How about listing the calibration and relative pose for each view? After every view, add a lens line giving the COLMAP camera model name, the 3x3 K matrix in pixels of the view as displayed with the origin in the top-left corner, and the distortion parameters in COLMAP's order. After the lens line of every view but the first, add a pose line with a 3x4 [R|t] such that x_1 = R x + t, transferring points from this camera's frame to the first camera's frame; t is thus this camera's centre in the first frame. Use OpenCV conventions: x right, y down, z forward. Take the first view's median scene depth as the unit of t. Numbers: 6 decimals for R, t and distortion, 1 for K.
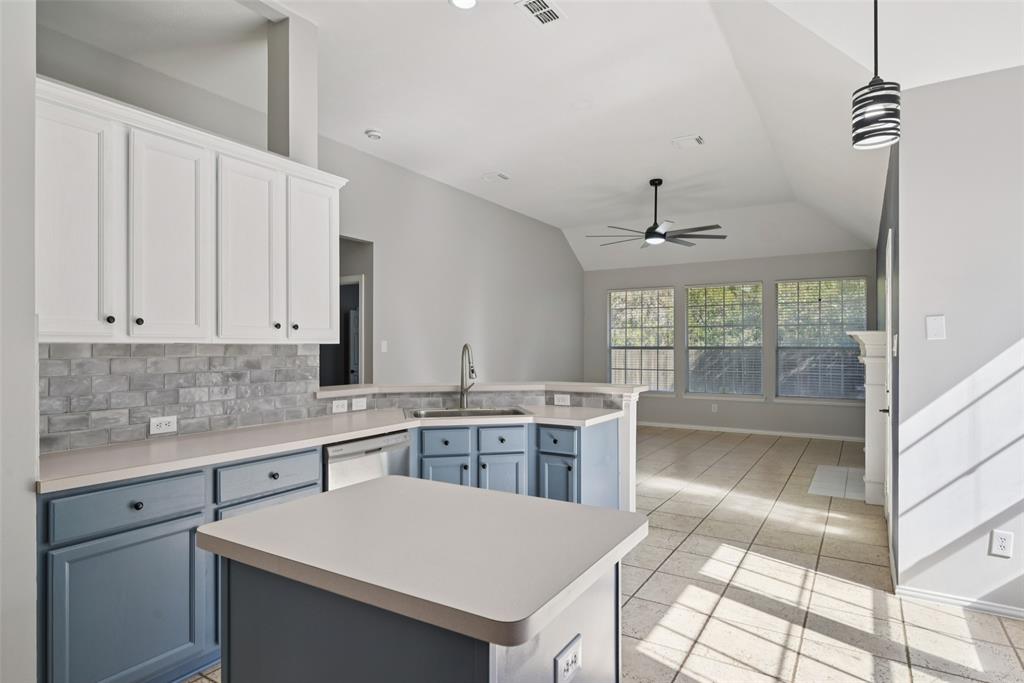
lens RADIAL K [[555.1, 0, 502.8], [0, 555.1, 346.8], [0, 0, 1]] dist [0.002960, 0.001182]
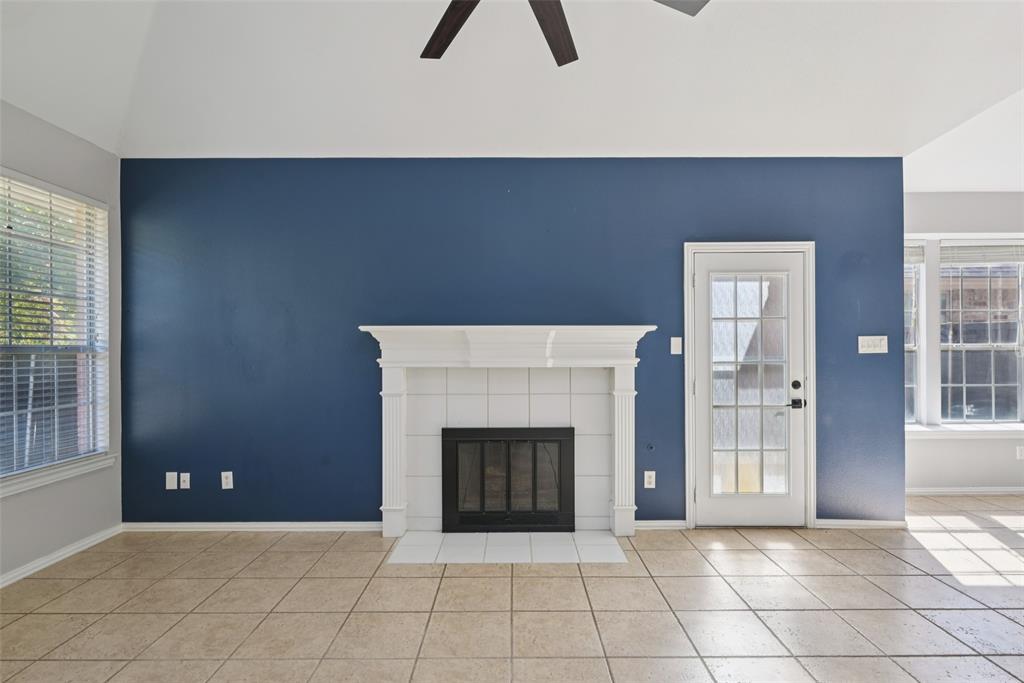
lens RADIAL K [[536.0, 0, 517.3], [0, 536.0, 349.0], [0, 0, 1]] dist [-0.001001, 0.001446]
pose [[-0.562438, -0.002215, 0.826836, 0.153123], [-0.001976, 0.999997, 0.001335, 0.010881], [-0.826837, -0.000883, -0.562441, 2.459440]]
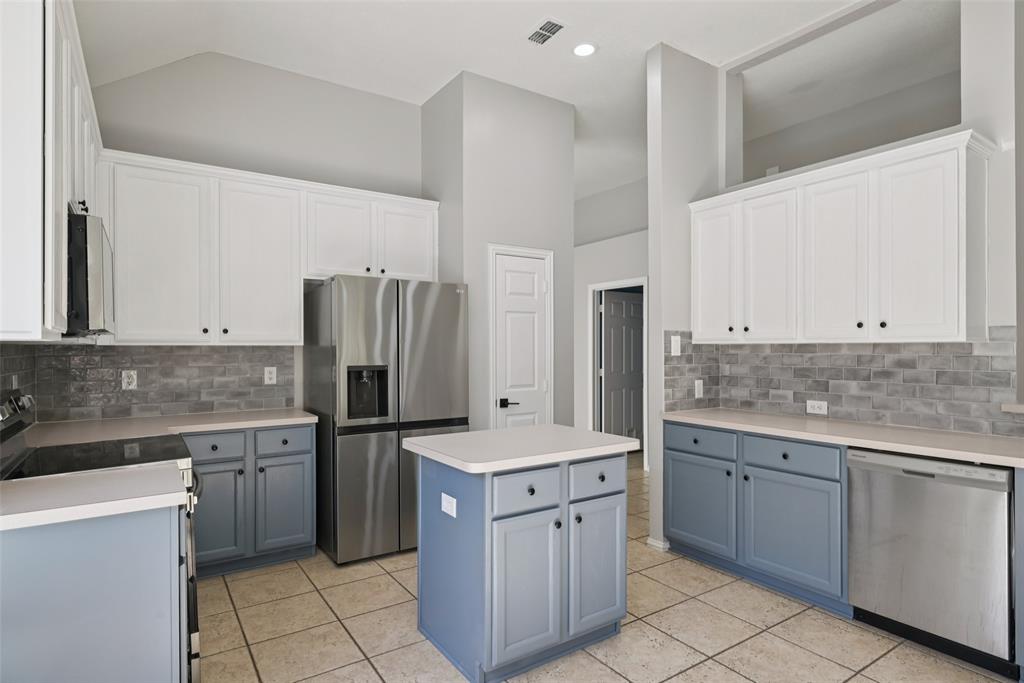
lens RADIAL K [[555.1, 0, 521.5], [0, 555.1, 342.2], [0, 0, 1]] dist [0.002960, 0.001182]
pose [[-0.384363, -0.008271, -0.923145, 0.712210], [0.004213, 0.999934, -0.010713, 0.001692], [0.923172, -0.008007, -0.384303, 0.749011]]
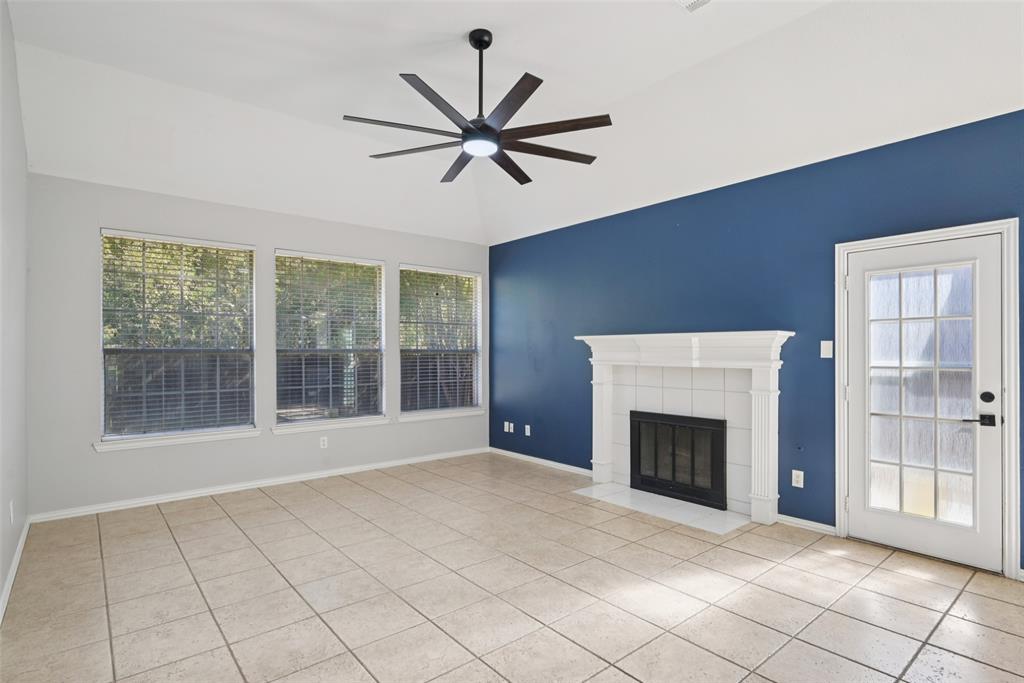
lens RADIAL K [[536.0, 0, 521.1], [0, 536.0, 348.2], [0, 0, 1]] dist [-0.001001, 0.001446]
pose [[0.280470, 0.001002, 0.959862, -0.423606], [-0.001666, 0.999998, -0.000557, 0.003323], [-0.959861, -0.001443, 0.280472, 1.770380]]
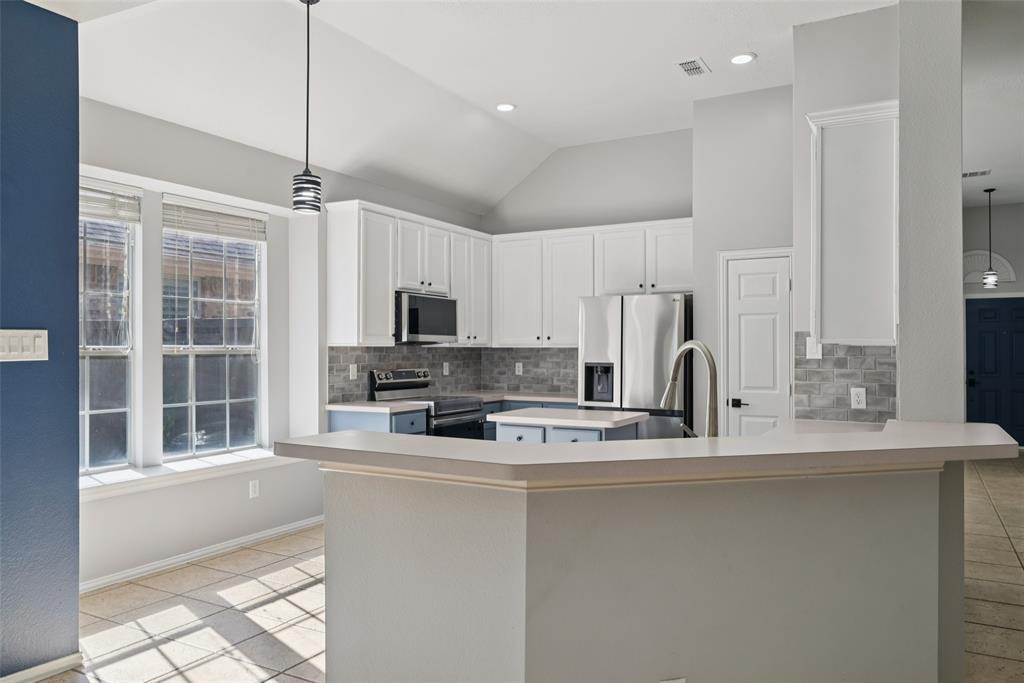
lens RADIAL K [[737.6, 0, 514.5], [0, 737.6, 345.5], [0, 0, 1]] dist [-0.002573, -0.004543]
pose [[-0.996937, -0.002388, -0.078168, 0.170505], [-0.001757, 0.999965, -0.008146, 0.005763], [0.078184, -0.007984, -0.996907, 2.036457]]
